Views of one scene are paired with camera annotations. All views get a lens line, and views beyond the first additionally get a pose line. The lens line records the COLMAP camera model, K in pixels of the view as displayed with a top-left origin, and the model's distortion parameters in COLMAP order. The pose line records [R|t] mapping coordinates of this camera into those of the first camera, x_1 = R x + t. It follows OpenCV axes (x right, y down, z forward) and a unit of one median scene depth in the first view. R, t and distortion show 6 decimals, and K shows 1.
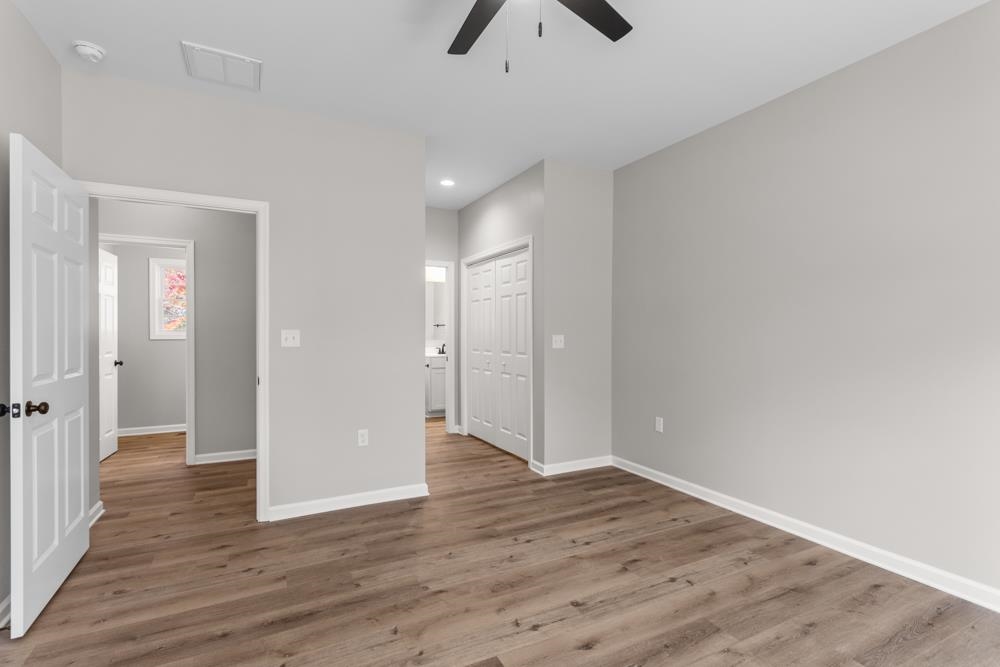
lens RADIAL K [[475.3, 0, 491.0], [0, 475.3, 334.5], [0, 0, 1]] dist [-0.000135, 0.002656]
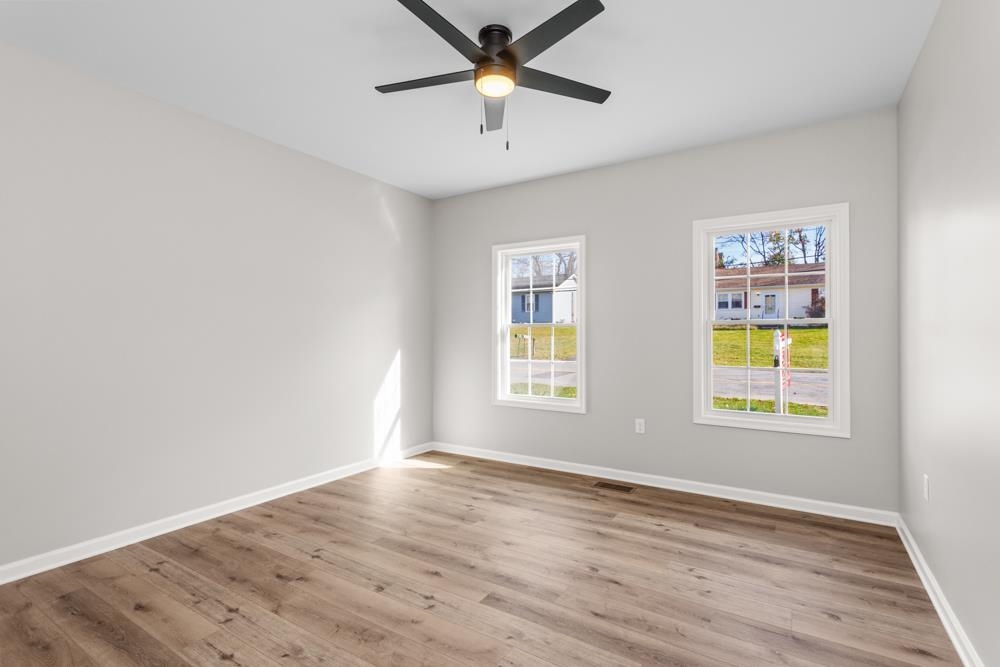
lens RADIAL K [[475.3, 0, 492.0], [0, 475.3, 340.5], [0, 0, 1]] dist [-0.000135, 0.002656]
pose [[-0.513020, -0.006459, 0.858352, -0.702672], [0.009647, 0.999865, 0.013289, -0.008470], [-0.858322, 0.015098, -0.512889, 1.062994]]
